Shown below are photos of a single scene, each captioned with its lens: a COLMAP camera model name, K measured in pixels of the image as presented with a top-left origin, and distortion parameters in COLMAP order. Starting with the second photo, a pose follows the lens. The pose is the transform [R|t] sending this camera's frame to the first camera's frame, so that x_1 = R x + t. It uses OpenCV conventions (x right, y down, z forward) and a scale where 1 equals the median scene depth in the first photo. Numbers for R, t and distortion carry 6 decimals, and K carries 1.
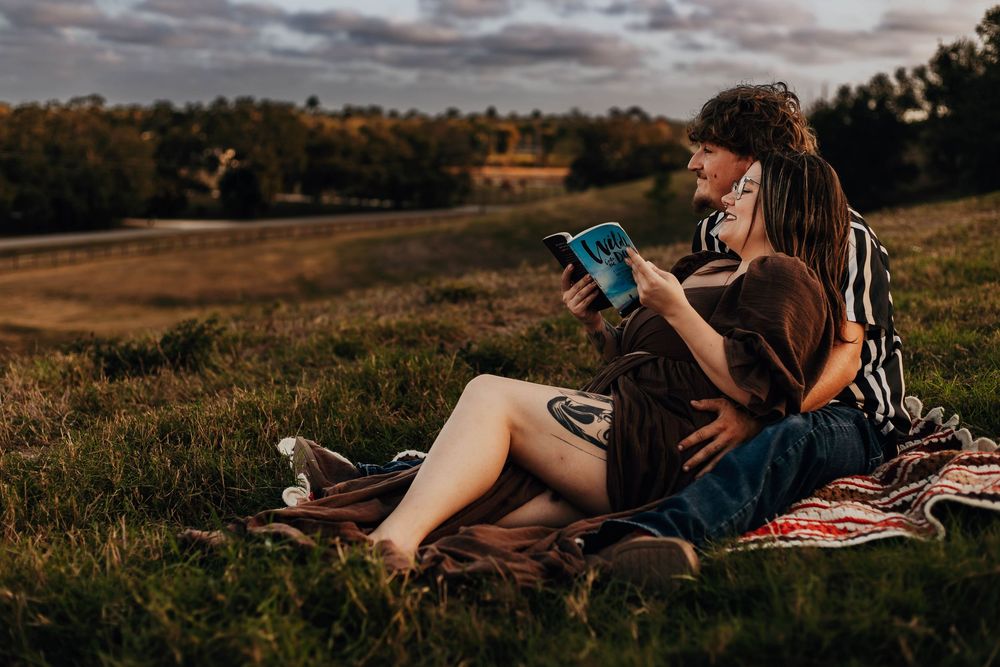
lens RADIAL K [[1490.7, 0, 498.0], [0, 1490.7, 306.1], [0, 0, 1]] dist [0.039851, 0.090488]
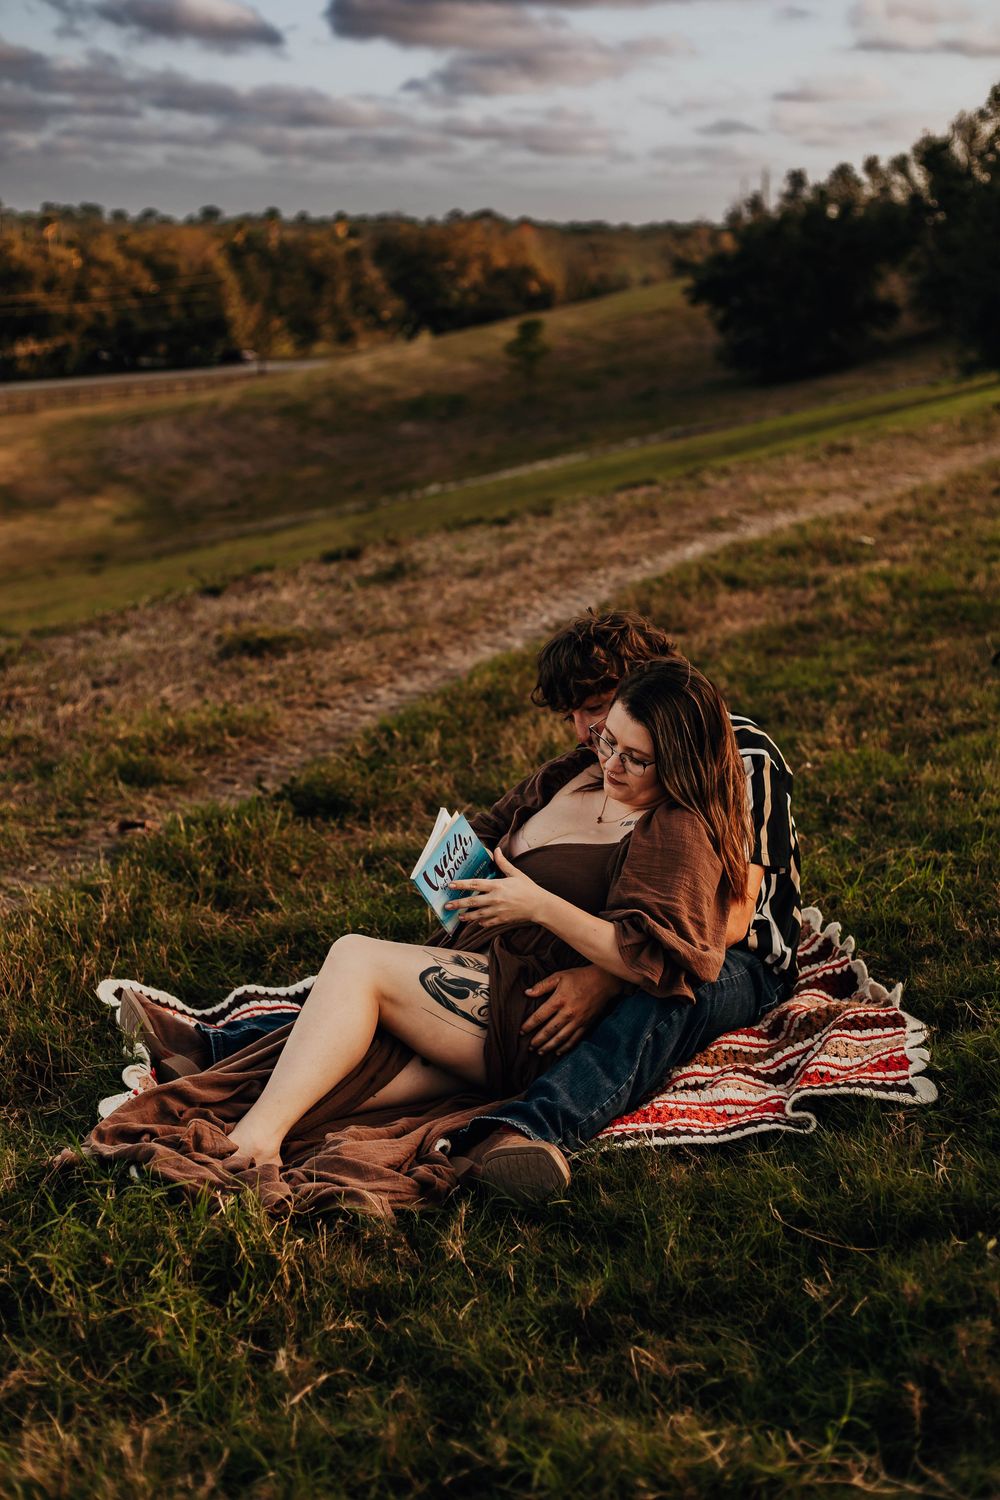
lens RADIAL K [[2208.4, 0, 498.9], [0, 2208.4, 799.7], [0, 0, 1]] dist [0.006656, 0.029462]
pose [[0.995354, -0.028736, 0.091892, -0.034193], [0.016024, 0.990553, 0.136194, -0.220389], [-0.094938, -0.134089, 0.986411, -0.329084]]
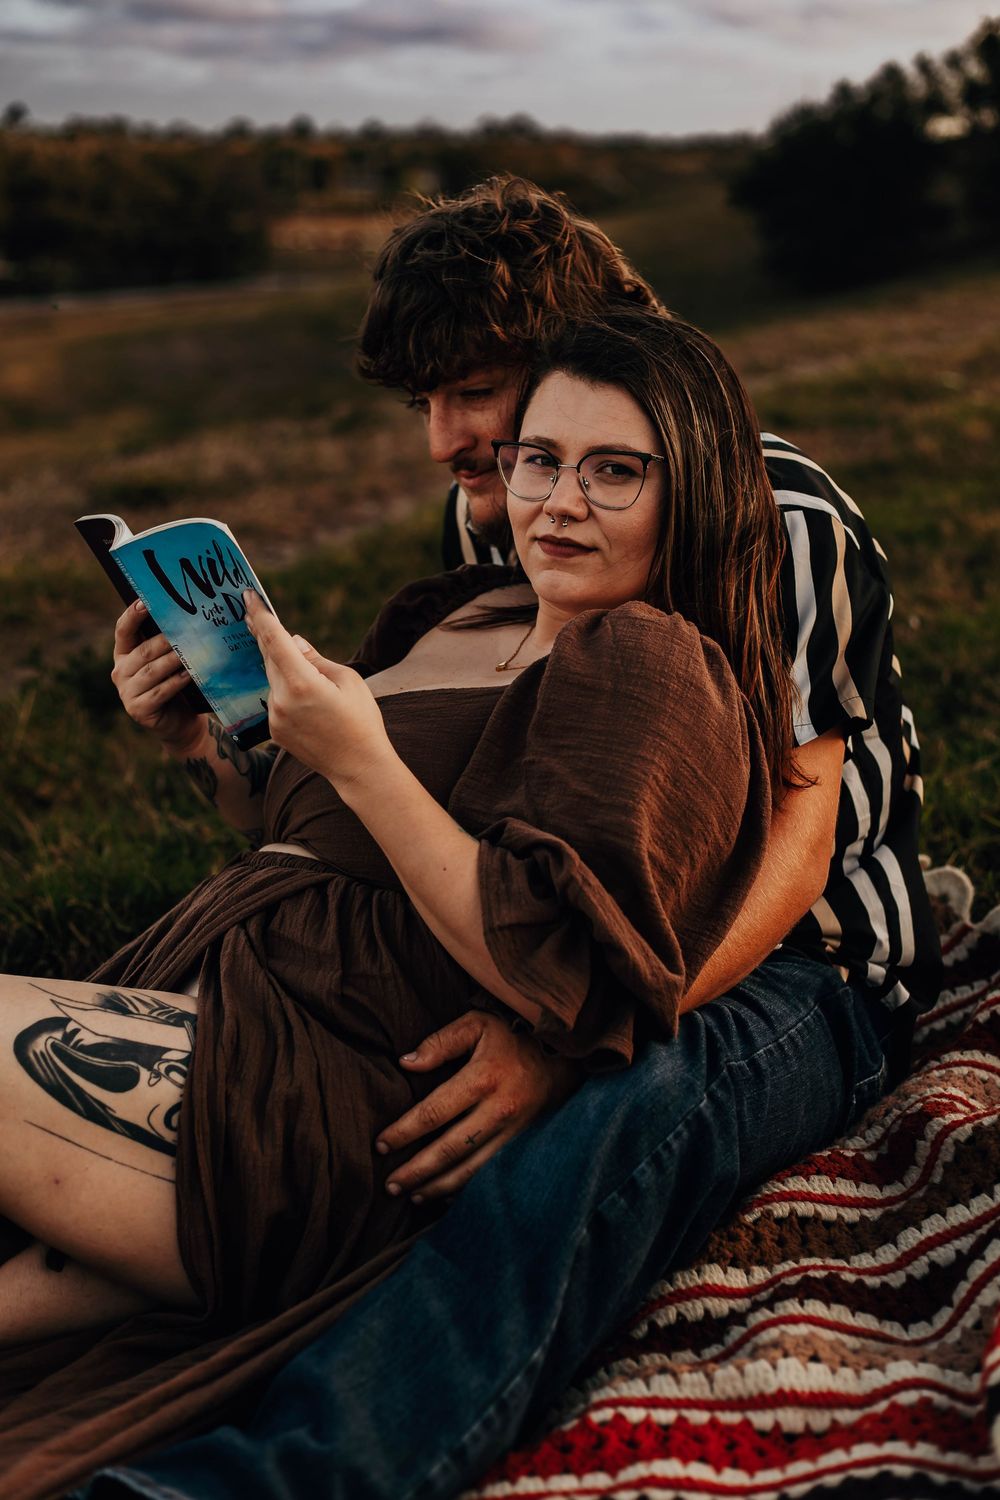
lens RADIAL K [[2208.4, 0, 498.9], [0, 2208.4, 799.7], [0, 0, 1]] dist [0.006656, 0.029462]
pose [[0.996860, -0.030101, 0.073236, 0.113617], [0.017494, 0.985793, 0.167053, -0.084306], [-0.077224, -0.165247, 0.983224, 0.438703]]
